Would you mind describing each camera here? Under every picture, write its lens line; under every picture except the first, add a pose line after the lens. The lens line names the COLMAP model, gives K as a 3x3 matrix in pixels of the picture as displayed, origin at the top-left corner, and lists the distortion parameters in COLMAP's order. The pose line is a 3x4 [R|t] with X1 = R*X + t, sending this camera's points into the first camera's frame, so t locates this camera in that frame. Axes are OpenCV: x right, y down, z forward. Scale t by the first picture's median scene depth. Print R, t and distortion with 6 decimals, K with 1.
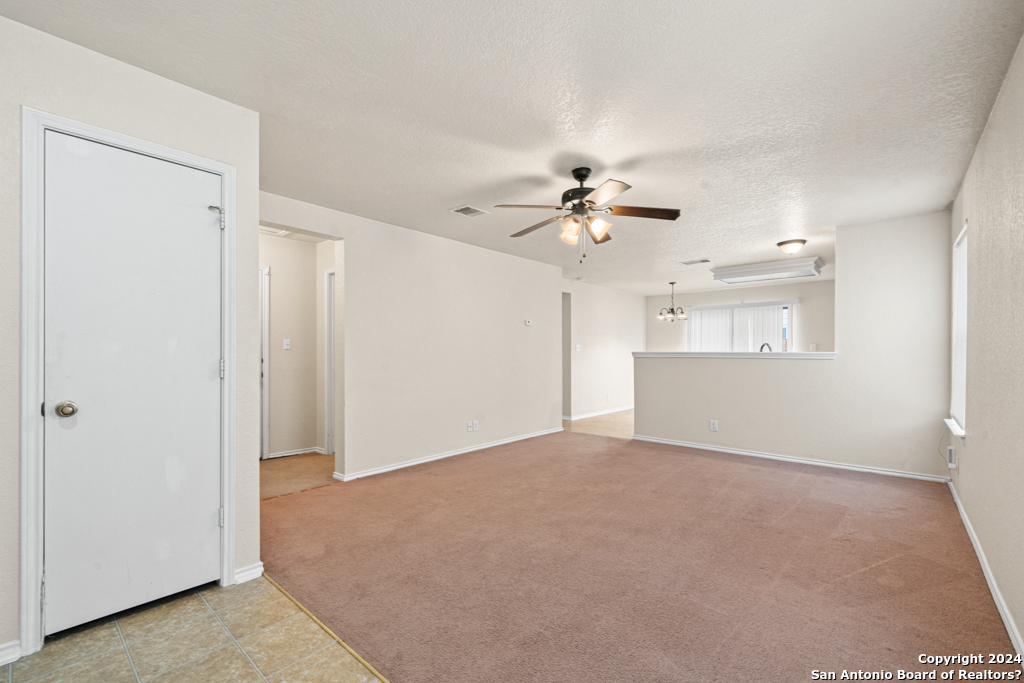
lens RADIAL K [[434.1, 0, 506.3], [0, 434.1, 356.1], [0, 0, 1]] dist [-0.001690, -0.000567]
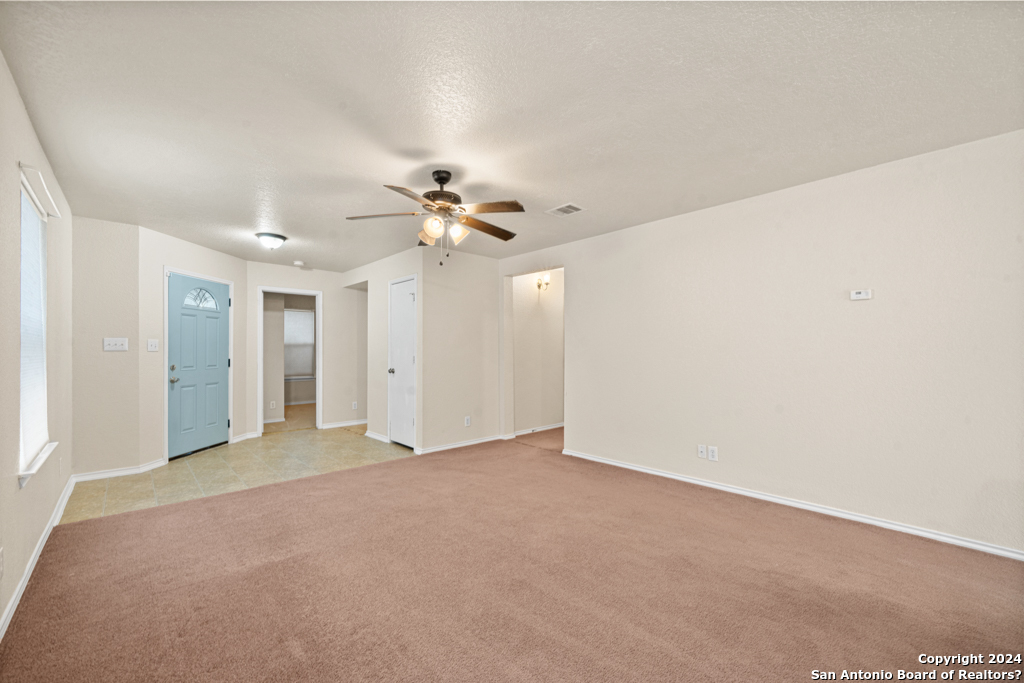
lens RADIAL K [[420.3, 0, 516.7], [0, 420.3, 350.4], [0, 0, 1]] dist [0.000406, -0.000030]
pose [[-0.096209, -0.004721, -0.995350, 1.585354], [-0.006383, 0.999971, -0.004126, -0.017854], [0.995341, 0.005956, -0.096236, 1.778148]]
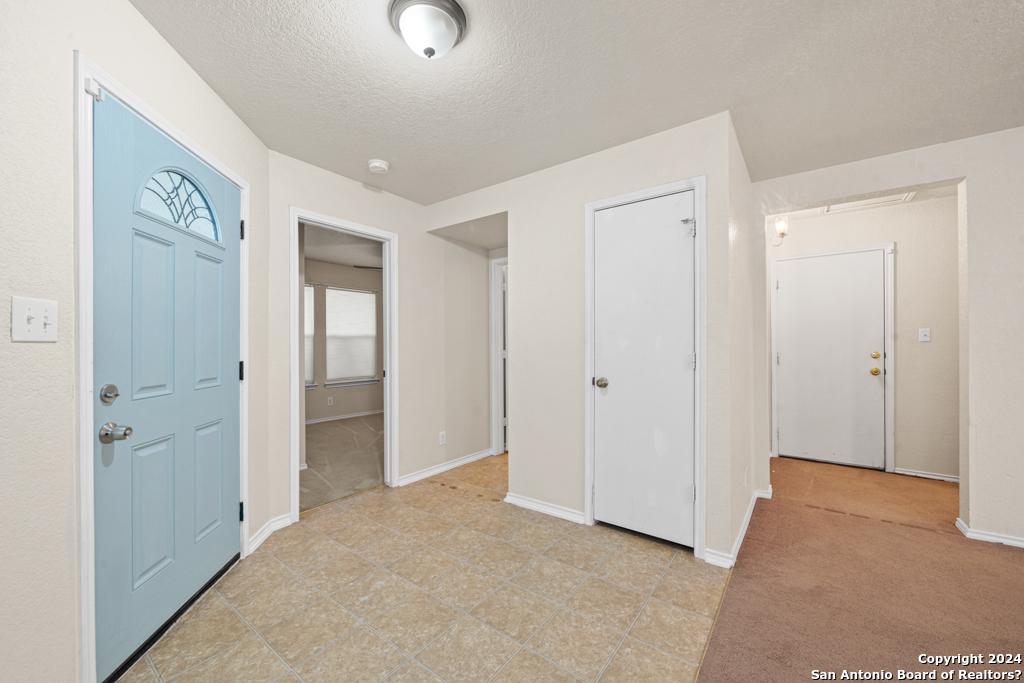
lens RADIAL K [[396.0, 0, 510.0], [0, 396.0, 344.9], [0, 0, 1]] dist [-0.002173, -0.000299]
pose [[0.080677, -0.003702, -0.996733, 0.325262], [-0.004220, 0.999983, -0.004055, -0.006423], [0.996731, 0.004533, 0.080660, 0.439646]]
